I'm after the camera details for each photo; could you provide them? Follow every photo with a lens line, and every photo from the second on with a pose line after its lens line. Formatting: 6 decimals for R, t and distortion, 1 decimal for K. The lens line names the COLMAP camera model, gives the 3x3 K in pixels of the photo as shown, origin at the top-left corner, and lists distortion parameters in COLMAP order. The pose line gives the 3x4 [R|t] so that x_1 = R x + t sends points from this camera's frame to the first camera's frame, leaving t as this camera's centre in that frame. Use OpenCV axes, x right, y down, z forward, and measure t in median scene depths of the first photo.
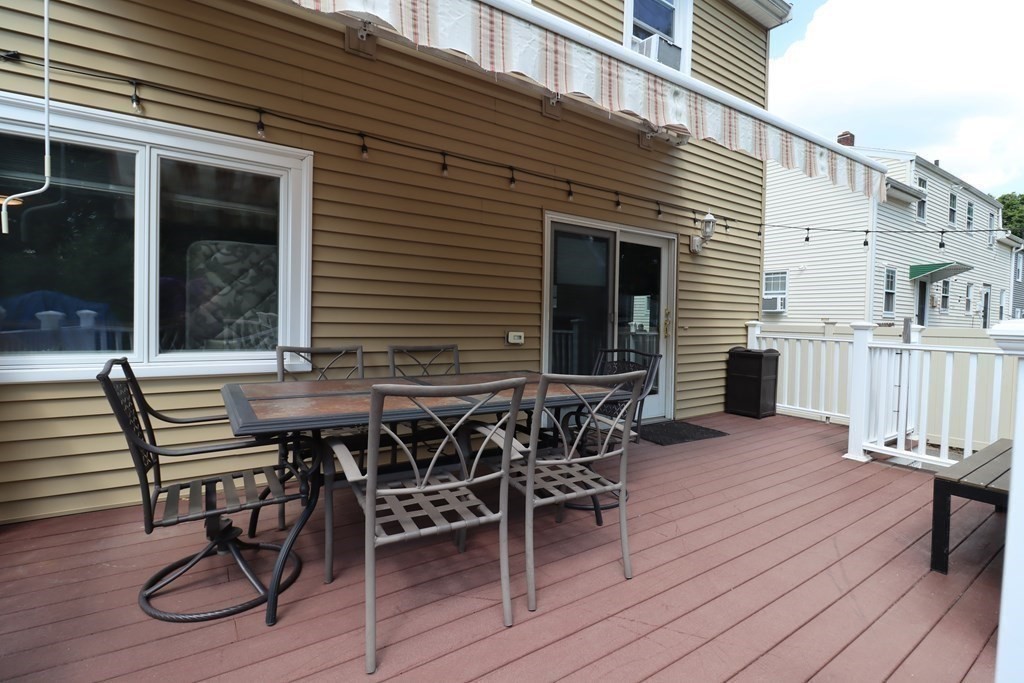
lens RADIAL K [[481.1, 0, 525.6], [0, 481.1, 331.6], [0, 0, 1]] dist [0.001415, -0.013899]
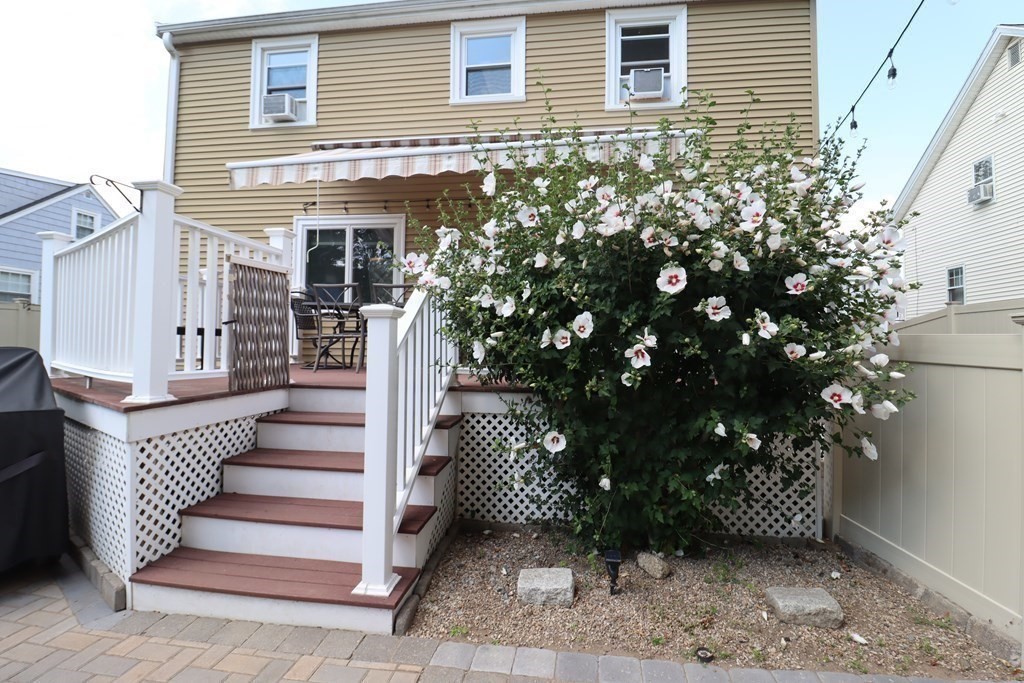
lens RADIAL K [[481.1, 0, 525.6], [0, 481.1, 331.6], [0, 0, 1]] dist [0.001415, -0.013899]
pose [[0.733642, -0.030379, -0.678857, 1.132951], [-0.011746, 0.998284, -0.057368, 0.224533], [0.679434, 0.050062, 0.732026, -0.166183]]
